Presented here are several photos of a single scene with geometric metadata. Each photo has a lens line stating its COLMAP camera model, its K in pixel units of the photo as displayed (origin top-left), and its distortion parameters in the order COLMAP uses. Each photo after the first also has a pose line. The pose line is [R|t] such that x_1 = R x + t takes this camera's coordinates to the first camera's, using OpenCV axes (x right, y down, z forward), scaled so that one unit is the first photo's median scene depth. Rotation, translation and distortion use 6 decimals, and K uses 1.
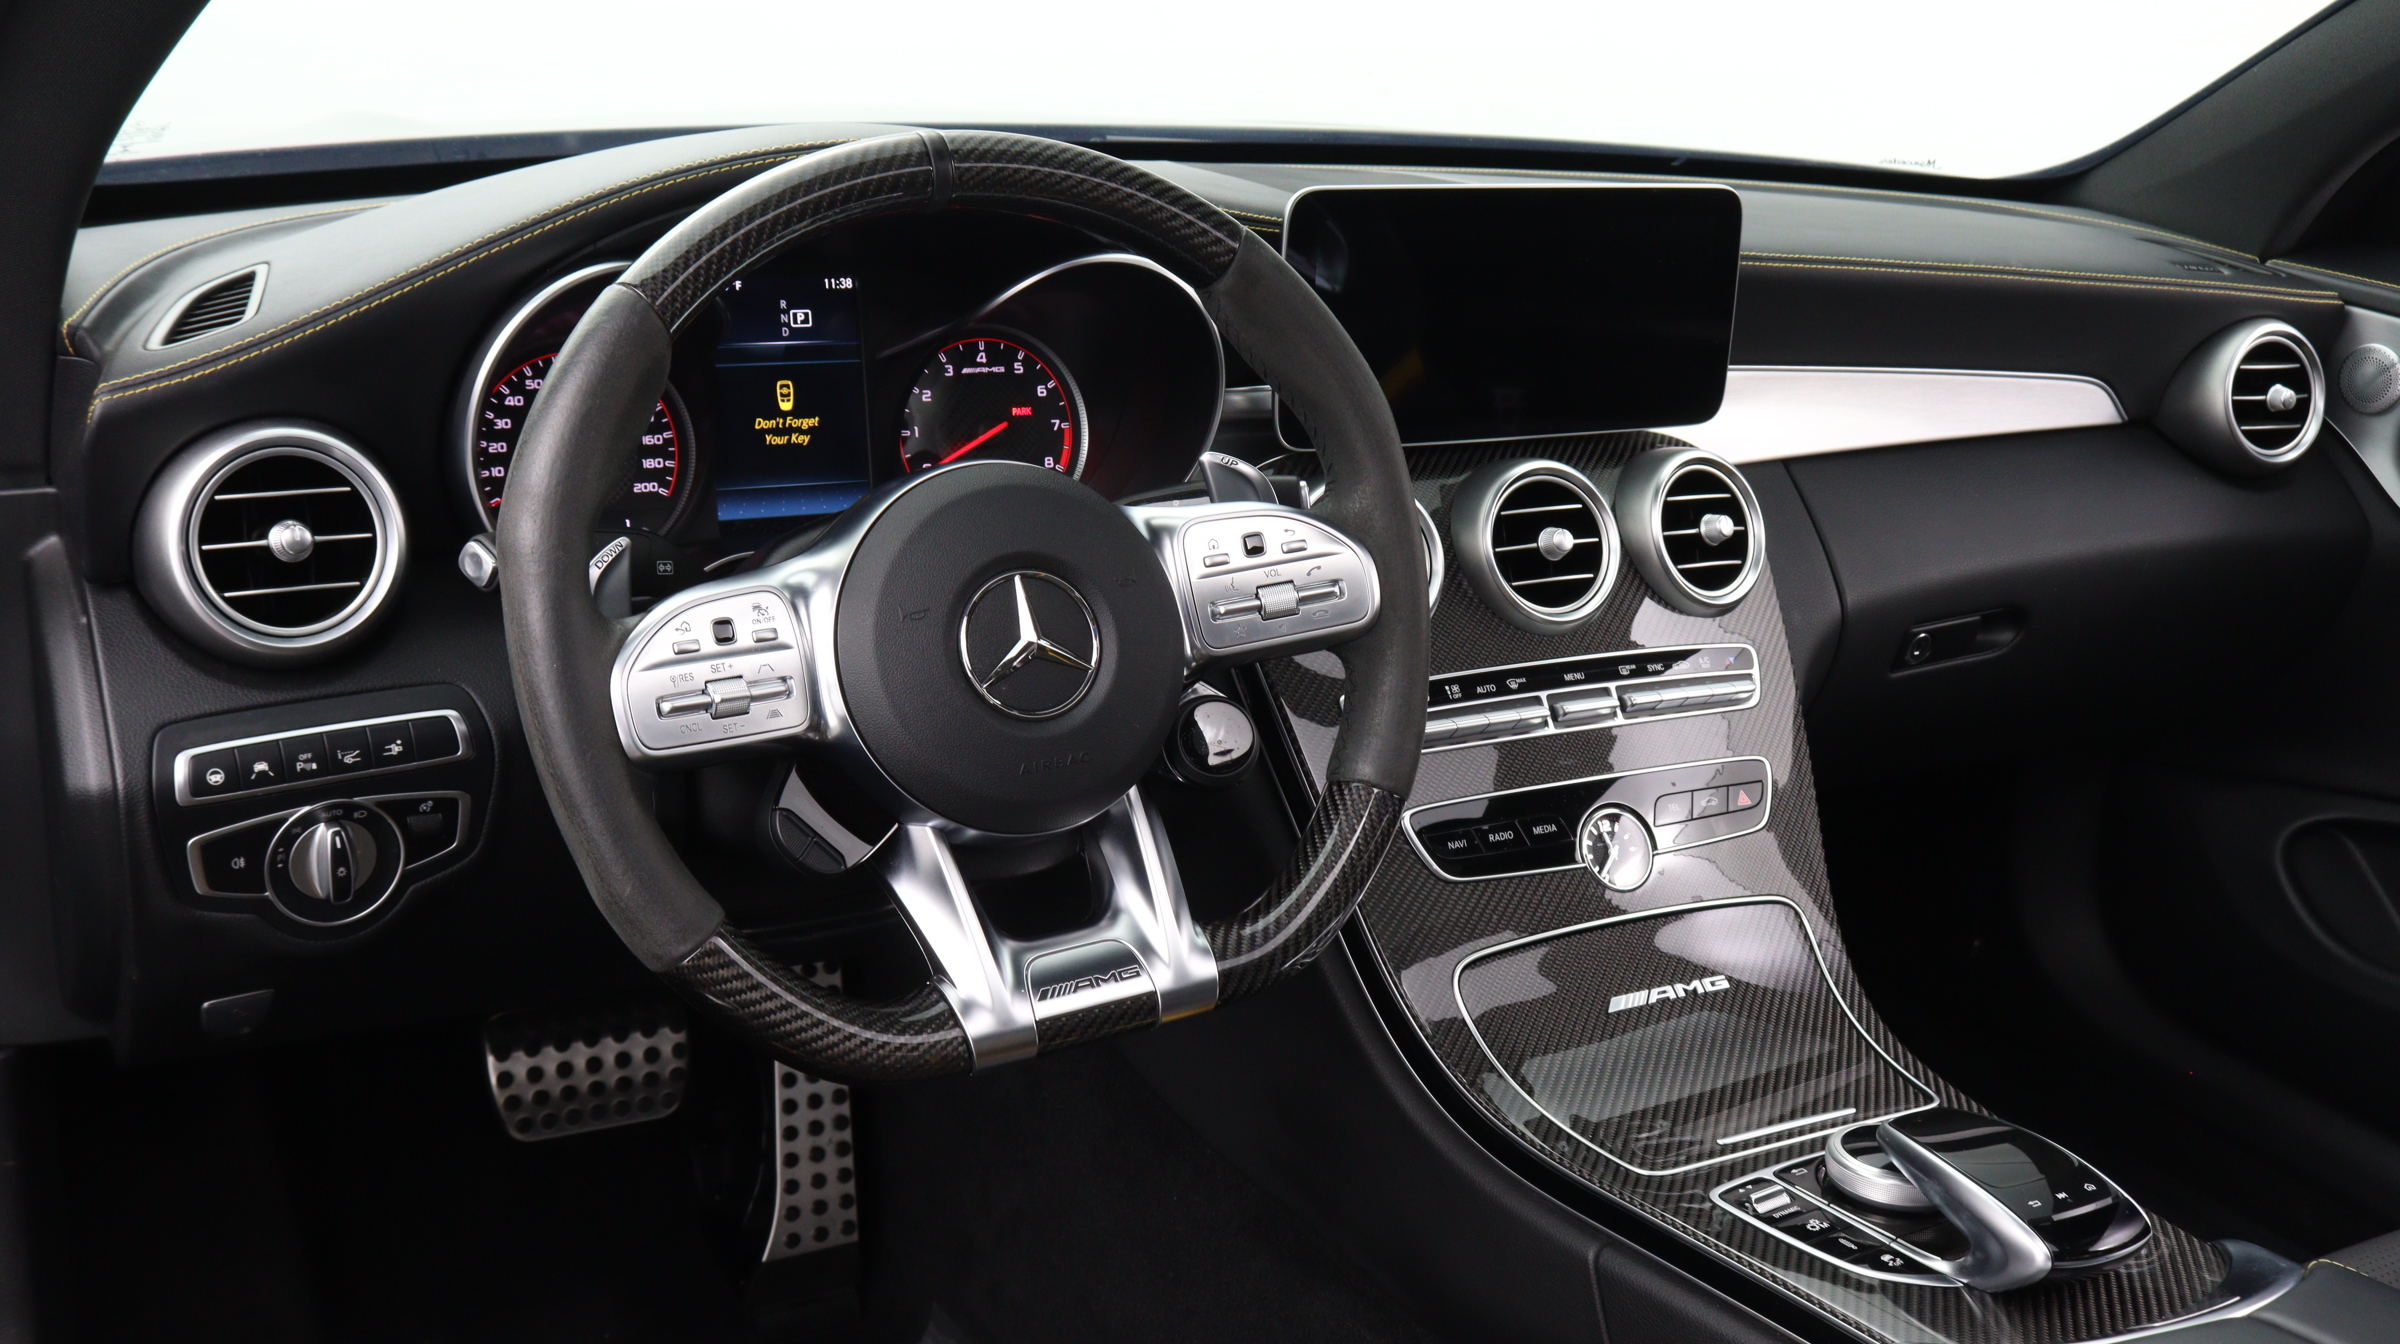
lens RADIAL K [[2627.9, 0, 1196.9], [0, 2627.9, 683.4], [0, 0, 1]] dist [-0.018726, 0.000000]
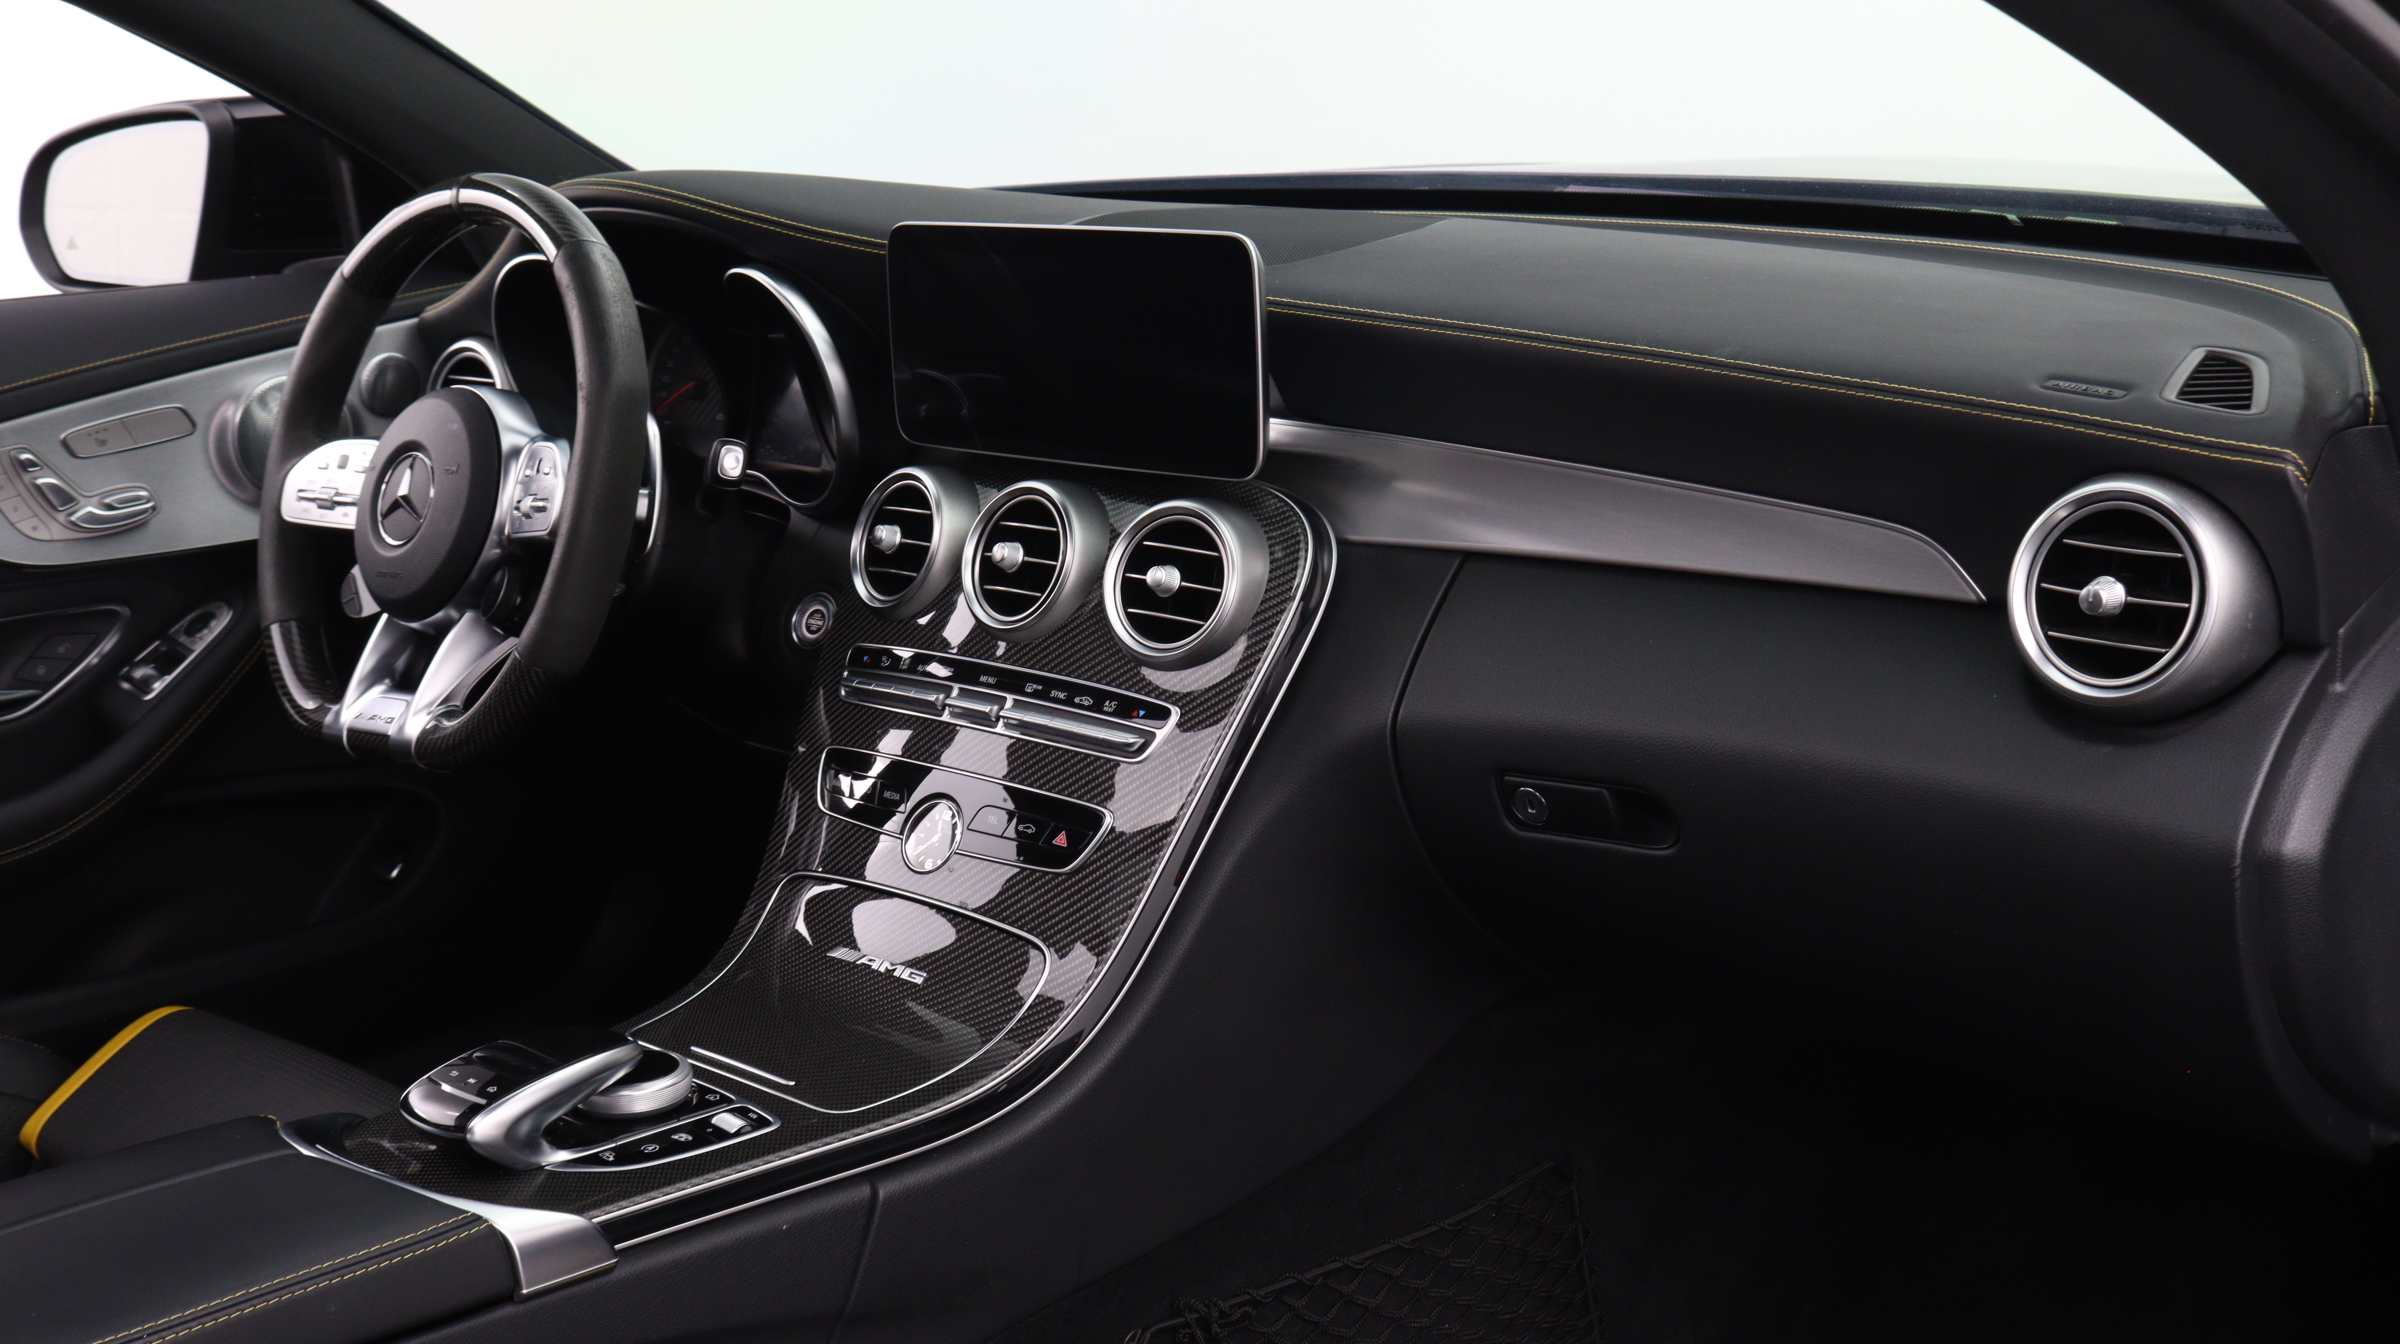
lens RADIAL K [[3018.3, 0, 1193.5], [0, 3018.3, 672.0], [0, 0, 1]] dist [-0.024416, 0.000000]
pose [[0.267675, 0.161575, -0.949865, 1.366437], [-0.209336, 0.972043, 0.106356, -0.157980], [0.940494, 0.170372, 0.294015, 0.730070]]
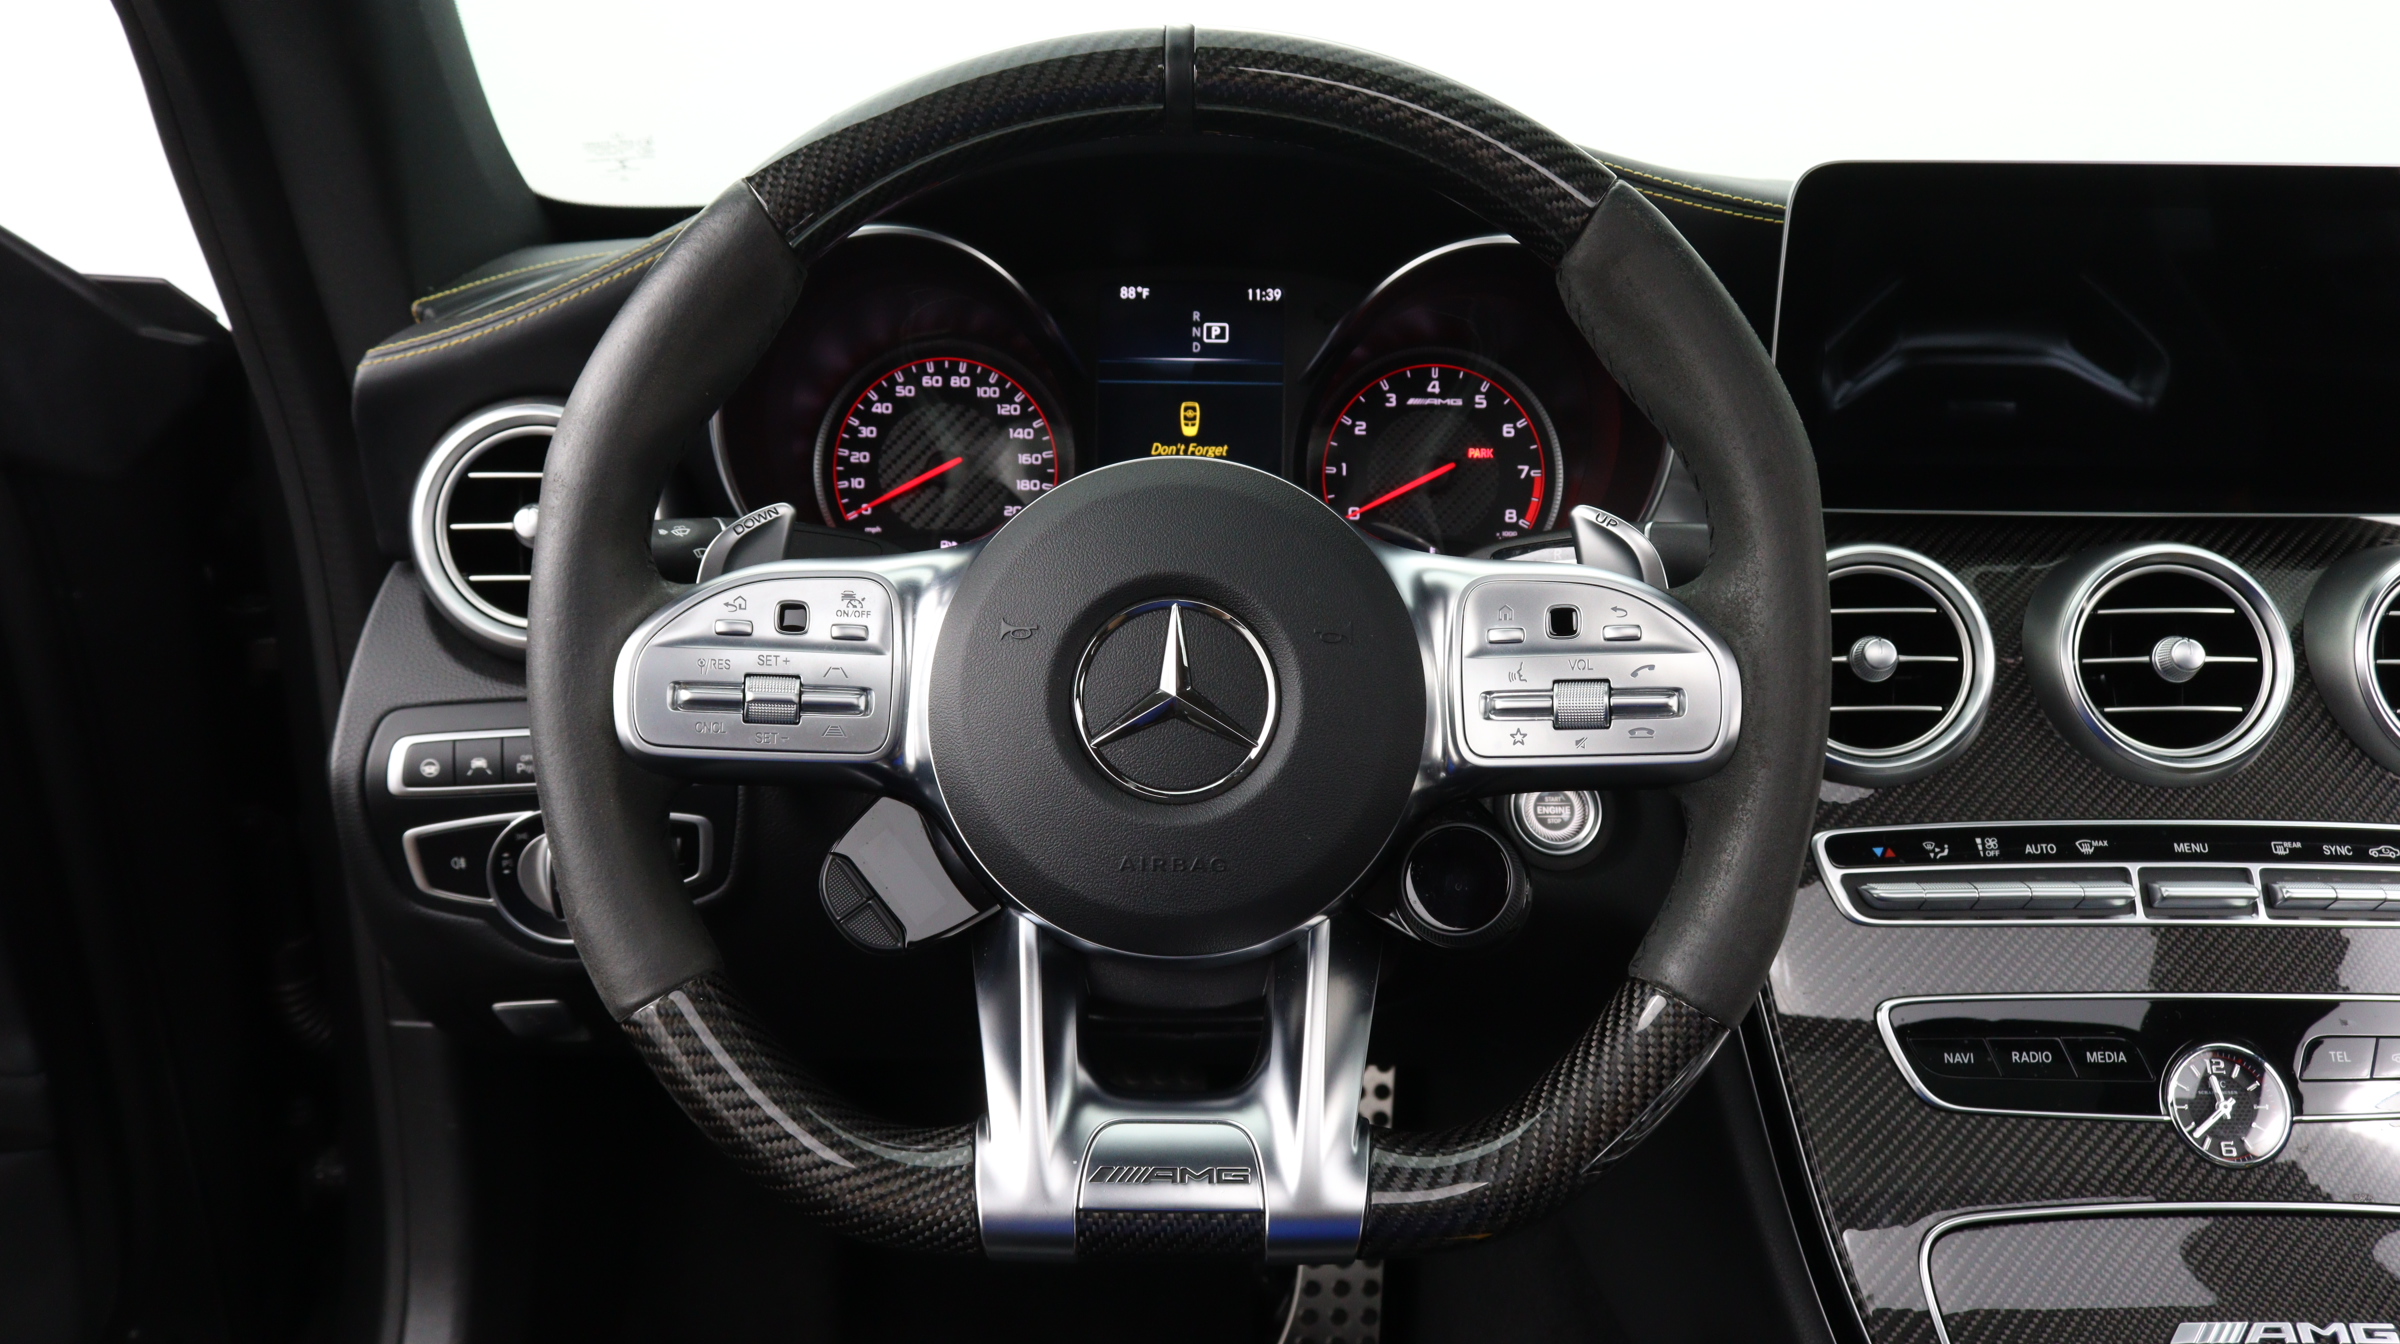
lens RADIAL K [[2008.5, 0, 1163.1], [0, 2008.5, 664.3], [0, 0, 1]] dist [-0.016370, 0.025580]
pose [[0.872695, 0.078716, -0.481878, 0.161397], [-0.106121, 0.993906, -0.029831, -0.006374], [0.476593, 0.077171, 0.875730, 0.397628]]
